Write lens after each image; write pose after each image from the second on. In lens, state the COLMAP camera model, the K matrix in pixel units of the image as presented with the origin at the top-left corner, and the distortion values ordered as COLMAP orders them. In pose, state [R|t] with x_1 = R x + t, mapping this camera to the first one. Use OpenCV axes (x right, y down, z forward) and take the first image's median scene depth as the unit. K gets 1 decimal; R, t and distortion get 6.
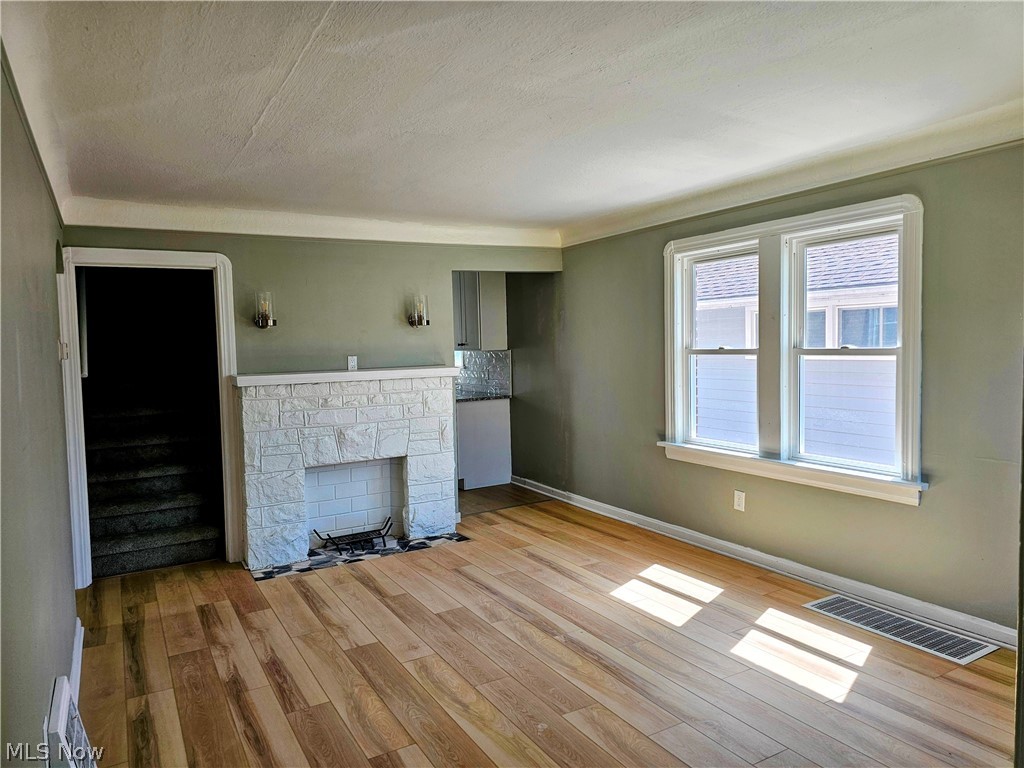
lens RADIAL K [[684.0, 0, 510.1], [0, 684.0, 374.4], [0, 0, 1]] dist [0.038485, -0.016143]
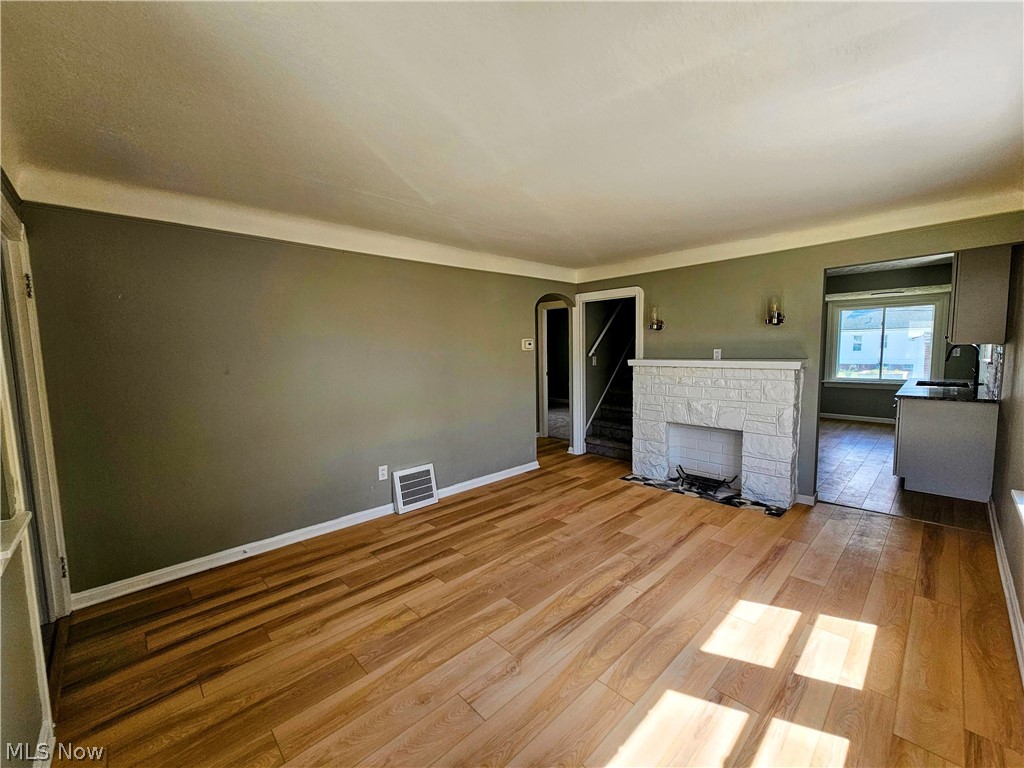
lens RADIAL K [[420.2, 0, 514.9], [0, 420.2, 390.3], [0, 0, 1]] dist [0.015525, -0.000014]
pose [[0.244652, 0.123715, -0.961686, 0.528182], [-0.031892, 0.992317, 0.119542, -0.035876], [0.969086, 0.001424, 0.246718, 0.463091]]
